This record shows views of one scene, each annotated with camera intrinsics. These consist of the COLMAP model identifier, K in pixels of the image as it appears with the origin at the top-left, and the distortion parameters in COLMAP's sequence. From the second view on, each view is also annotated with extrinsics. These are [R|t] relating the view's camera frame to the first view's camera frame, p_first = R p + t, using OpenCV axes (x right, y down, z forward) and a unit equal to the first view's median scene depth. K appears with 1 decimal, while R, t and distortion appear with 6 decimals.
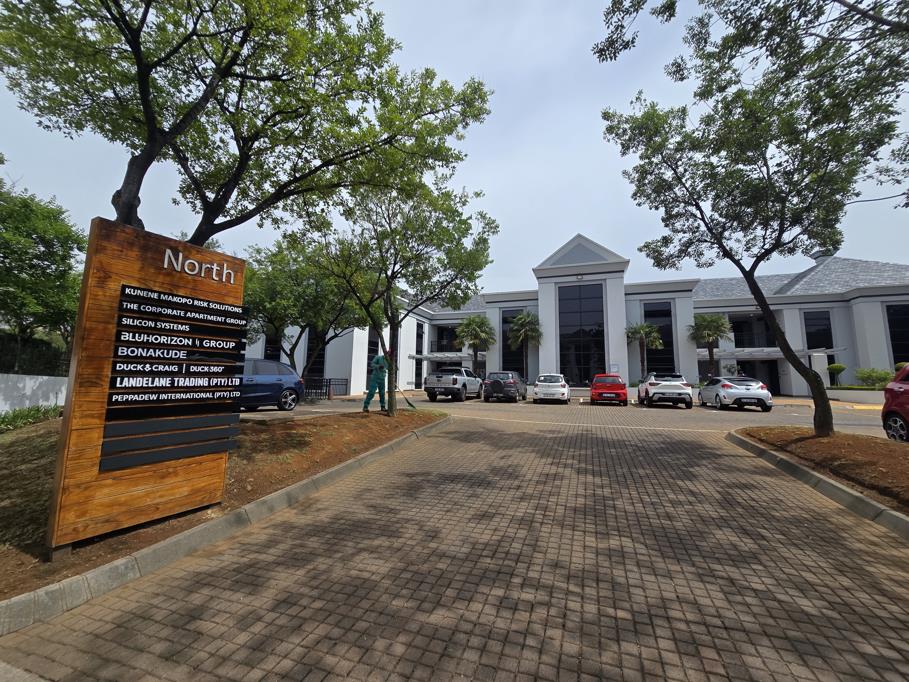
lens RADIAL K [[369.0, 0, 458.8], [0, 369.0, 336.4], [0, 0, 1]] dist [-0.007861, -0.000063]
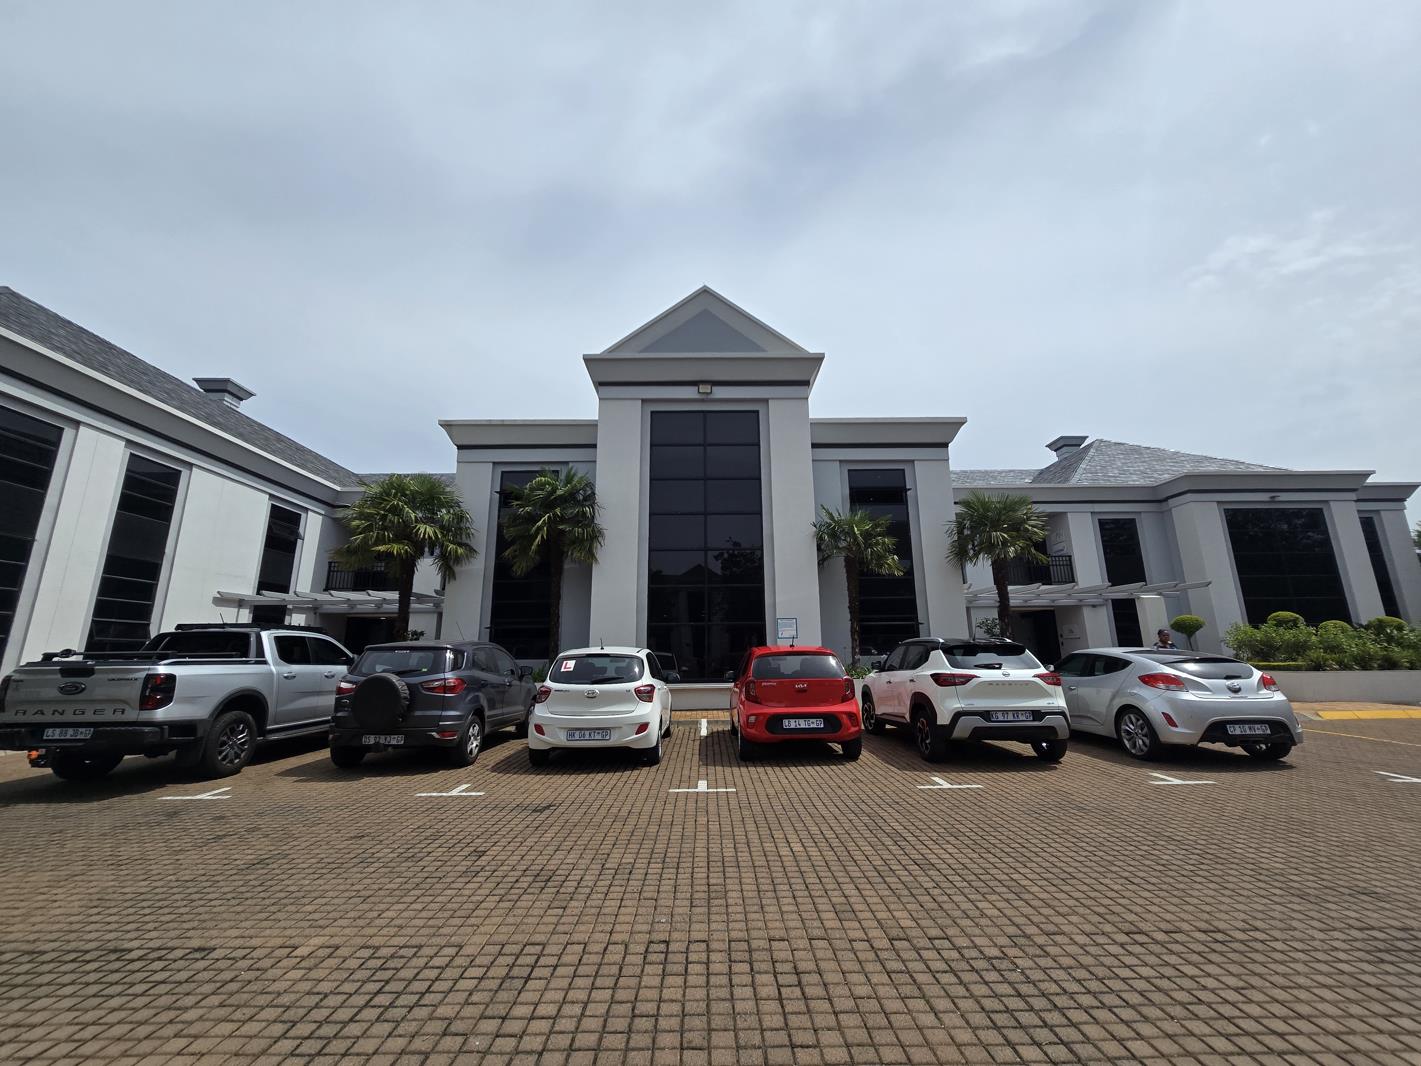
lens RADIAL K [[576.8, 0, 717.2], [0, 576.8, 525.8], [0, 0, 1]] dist [-0.007861, -0.000063]
pose [[0.937439, 0.051655, 0.344297, 0.137530], [-0.018301, 0.994876, -0.099434, 0.040564], [-0.347669, 0.086913, 0.933581, 0.437436]]
